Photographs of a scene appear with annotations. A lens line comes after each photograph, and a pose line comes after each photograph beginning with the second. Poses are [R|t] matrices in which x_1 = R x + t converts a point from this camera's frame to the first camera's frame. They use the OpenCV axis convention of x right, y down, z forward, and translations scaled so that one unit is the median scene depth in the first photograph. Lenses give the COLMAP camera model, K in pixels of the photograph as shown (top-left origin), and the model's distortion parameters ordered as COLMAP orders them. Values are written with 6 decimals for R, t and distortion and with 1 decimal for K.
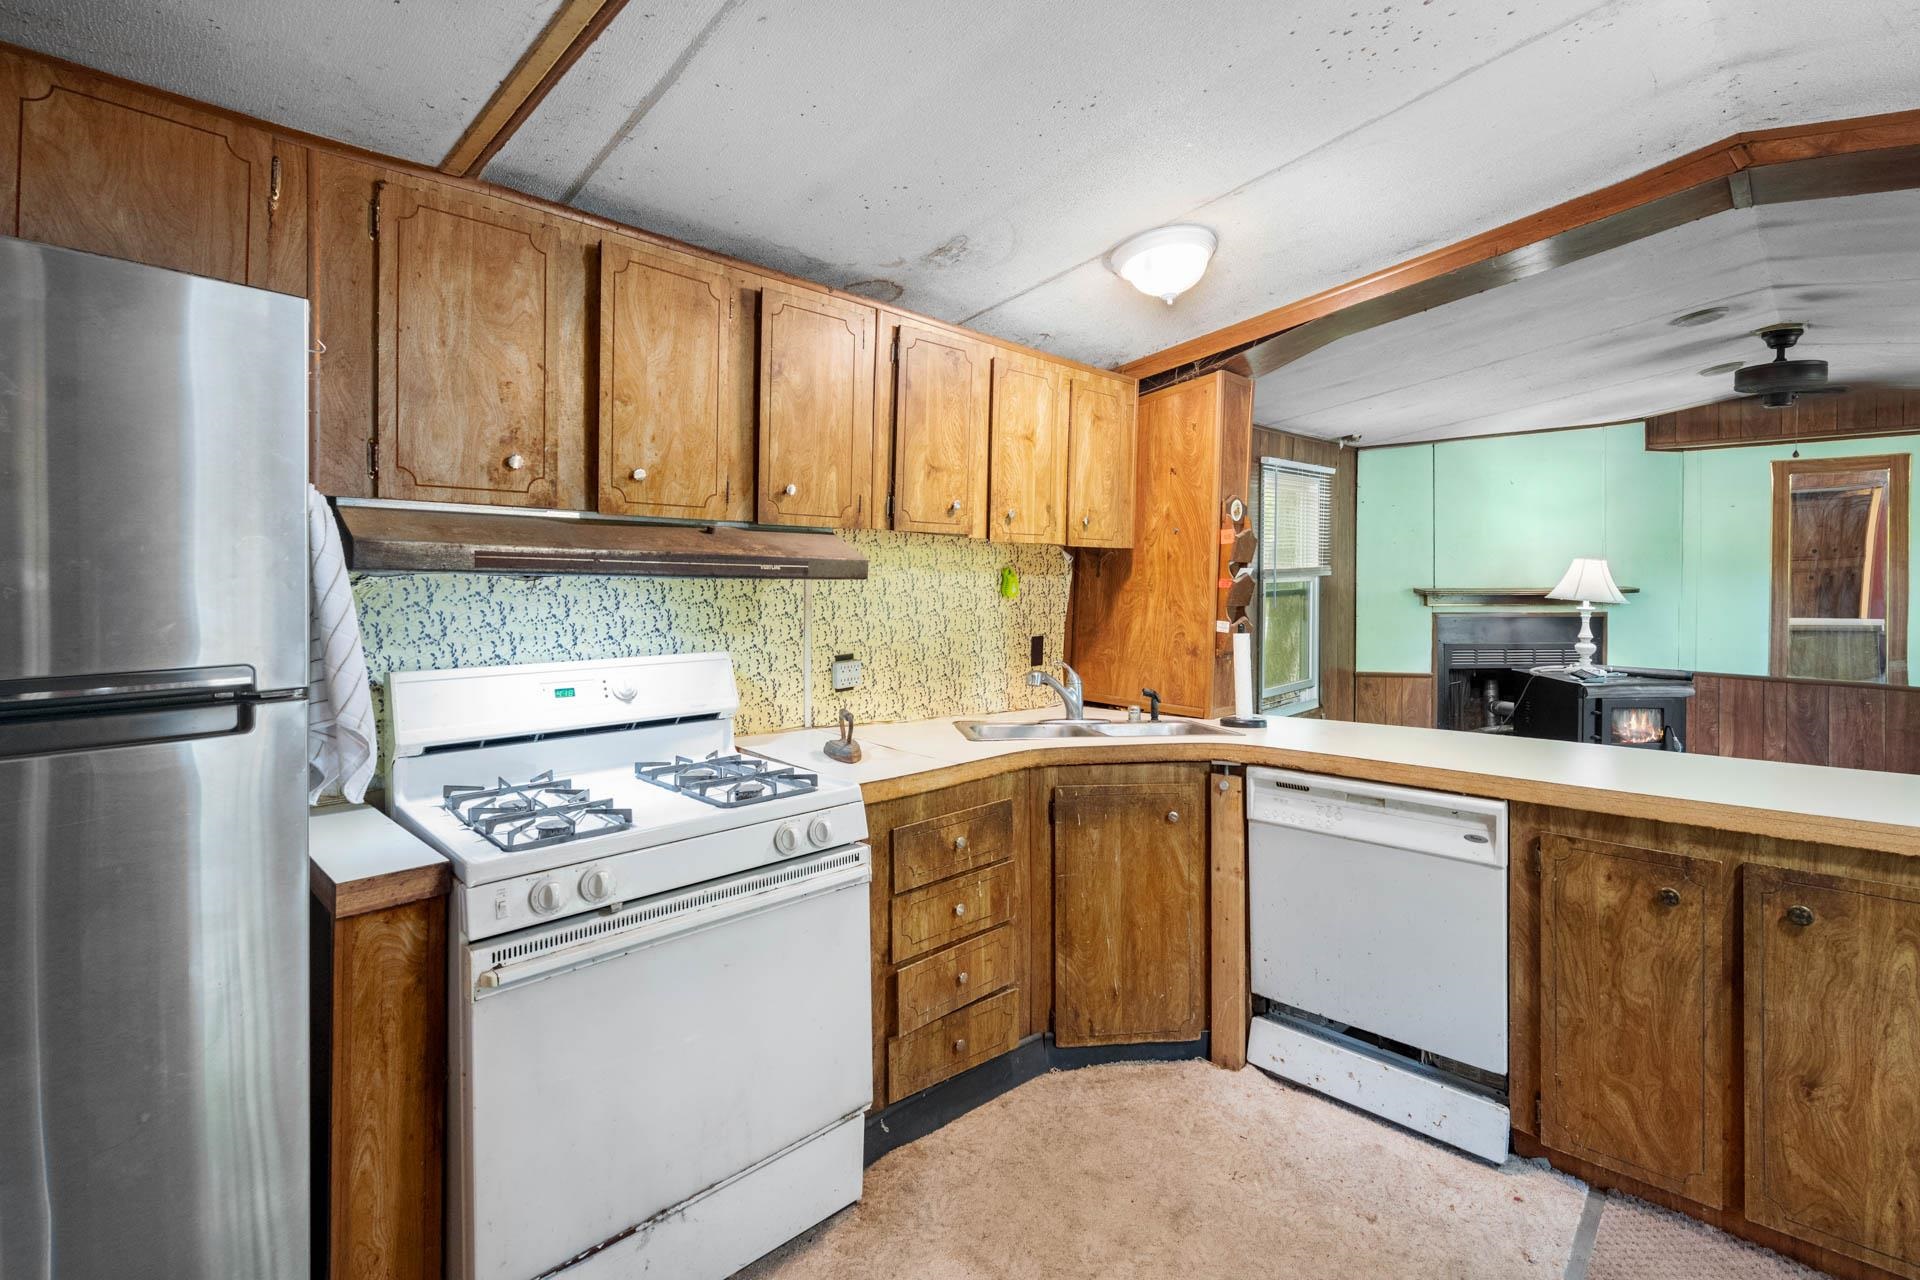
lens RADIAL K [[876.8, 0, 960.0], [0, 876.8, 576.1], [0, 0, 1]] dist [0.002039, -0.000018]
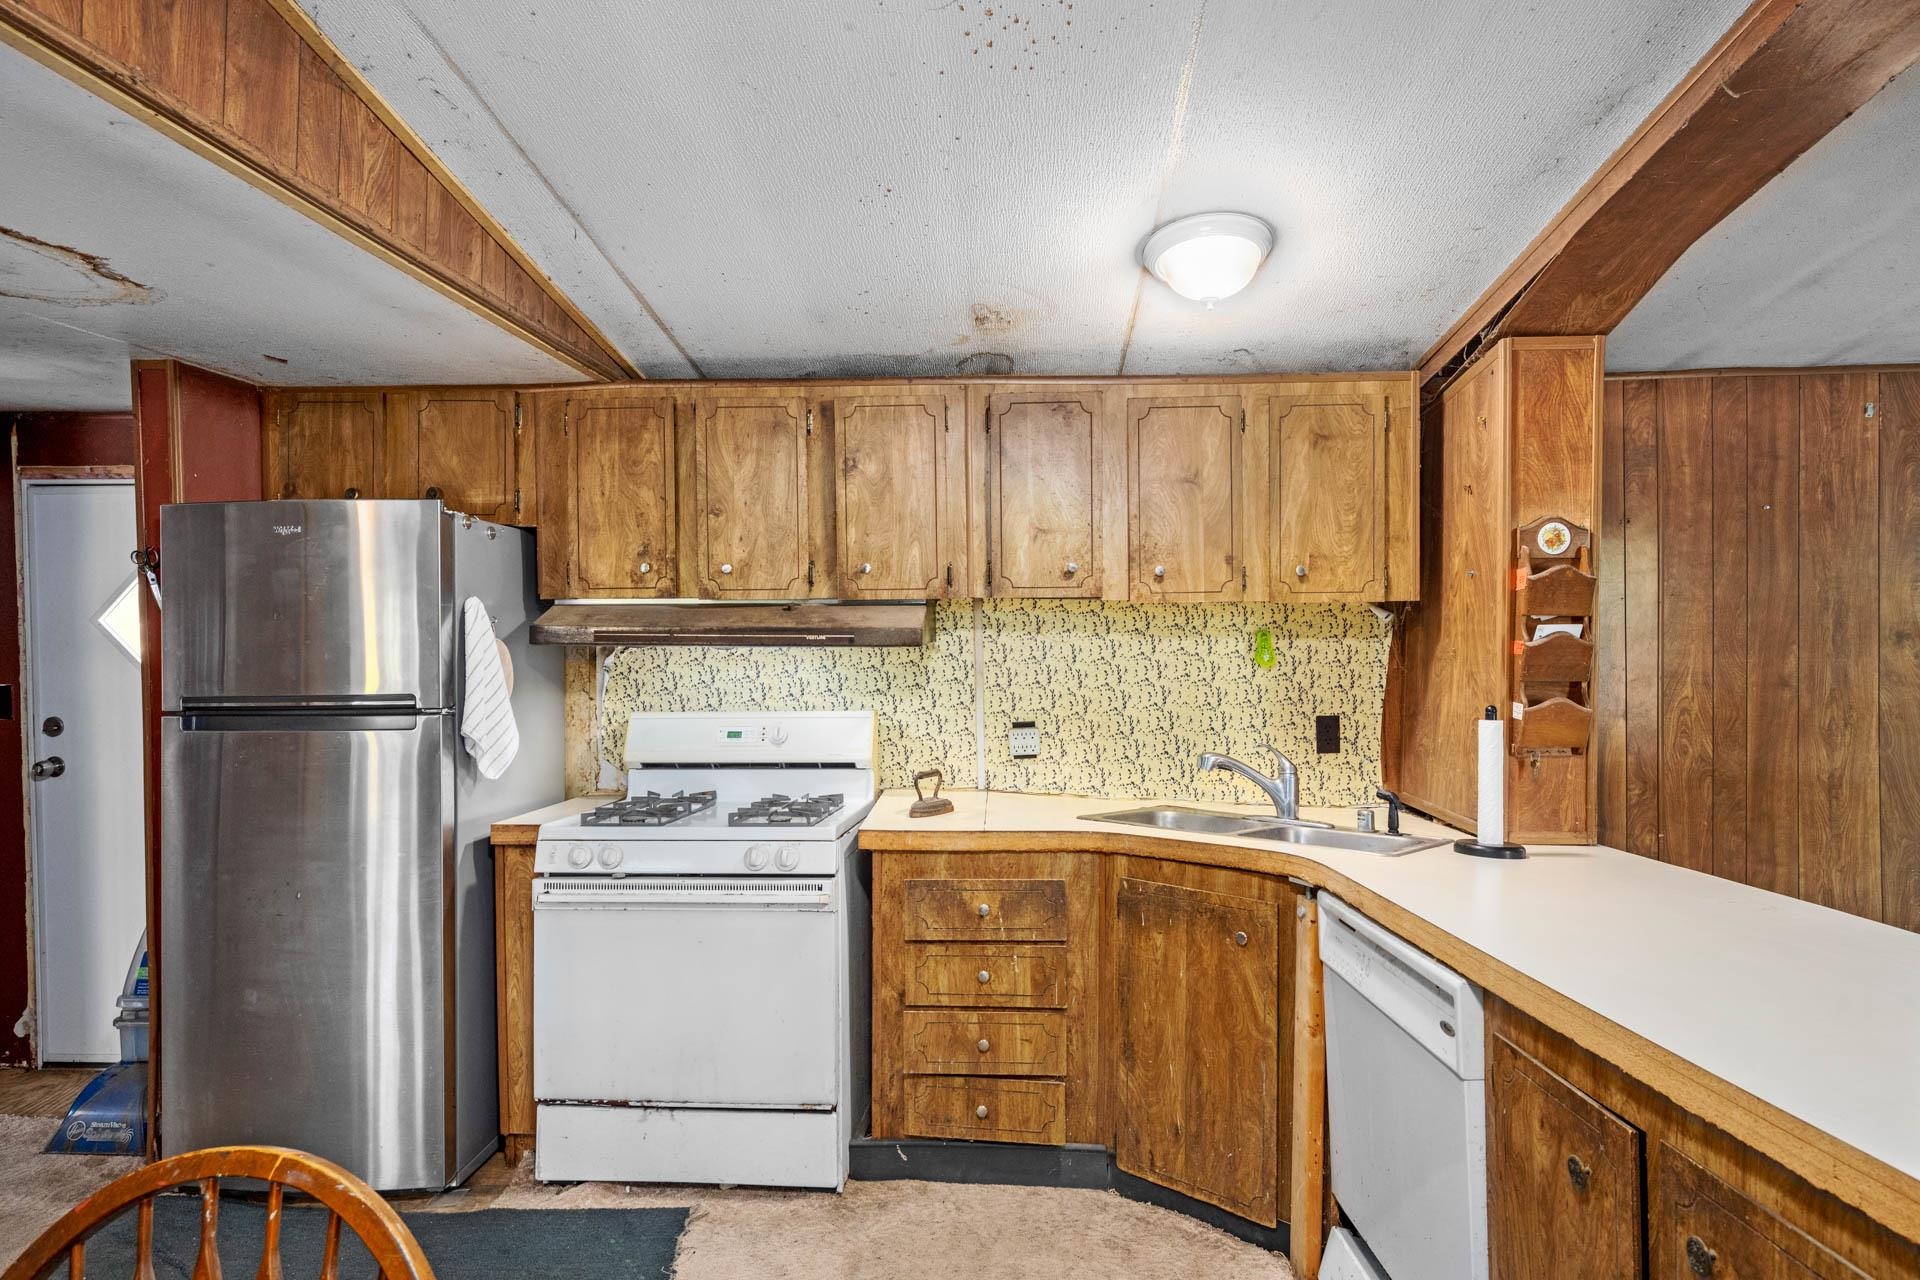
lens RADIAL K [[1066.3, 0, 960.0], [0, 1066.3, 640.0], [0, 0, 1]] dist [0.001794, -0.000455]
pose [[0.664861, -0.011533, -0.746878, 0.848143], [0.010686, 0.999925, -0.005928, 0.003406], [0.746890, -0.004040, 0.664935, 0.163170]]
